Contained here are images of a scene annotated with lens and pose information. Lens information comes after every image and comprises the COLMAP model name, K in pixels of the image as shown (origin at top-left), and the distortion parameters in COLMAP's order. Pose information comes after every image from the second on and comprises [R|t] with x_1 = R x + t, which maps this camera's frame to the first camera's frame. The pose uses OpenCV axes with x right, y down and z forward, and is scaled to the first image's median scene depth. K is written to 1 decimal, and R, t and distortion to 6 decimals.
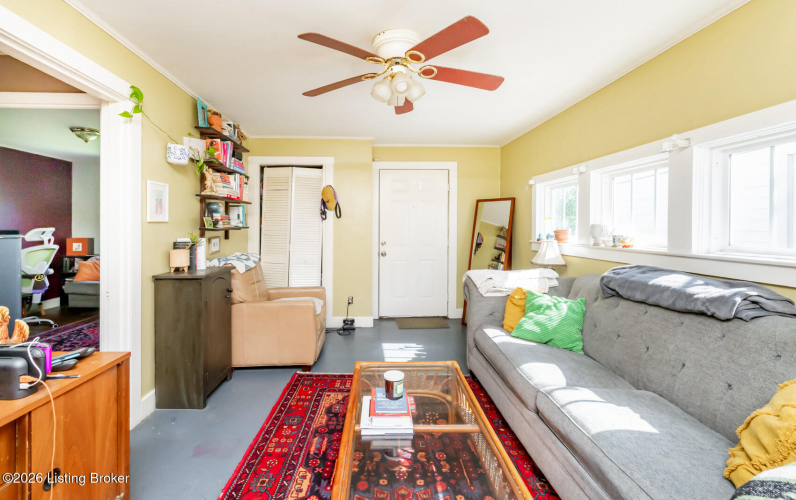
lens RADIAL K [[347.4, 0, 379.7], [0, 347.4, 229.6], [0, 0, 1]] dist [0.005174, -0.001399]
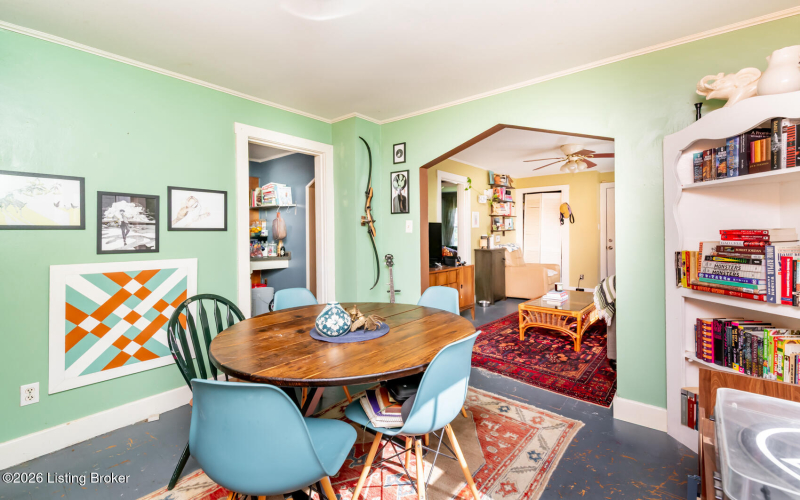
lens RADIAL K [[349.1, 0, 401.5], [0, 349.1, 231.3], [0, 0, 1]] dist [0.005174, -0.001399]
pose [[0.751698, -0.006399, -0.659477, 0.527836], [0.003822, 0.999978, -0.005347, 0.012652], [0.659497, 0.001498, 0.751706, -1.061988]]
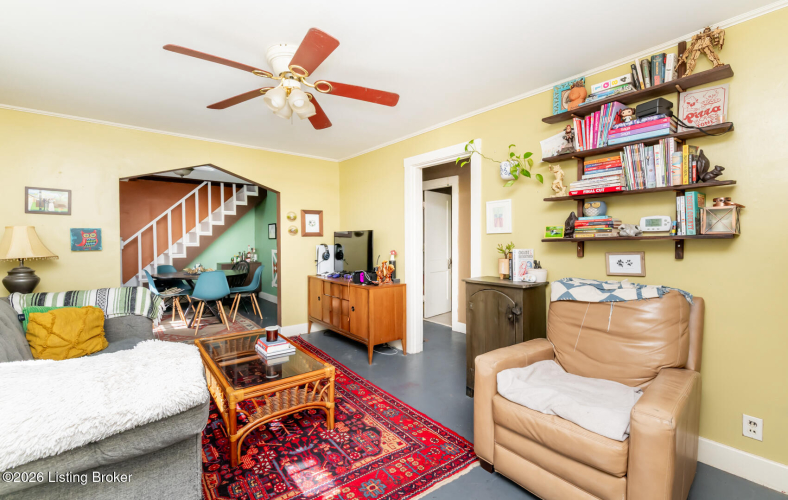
lens RADIAL K [[343.9, 0, 392.3], [0, 343.9, 243.9], [0, 0, 1]] dist [0.005174, -0.001399]
pose [[-0.795322, 0.008818, -0.606123, 0.326211], [-0.000733, 0.999879, 0.015508, -0.003780], [0.606186, 0.012778, -0.795220, 1.505248]]
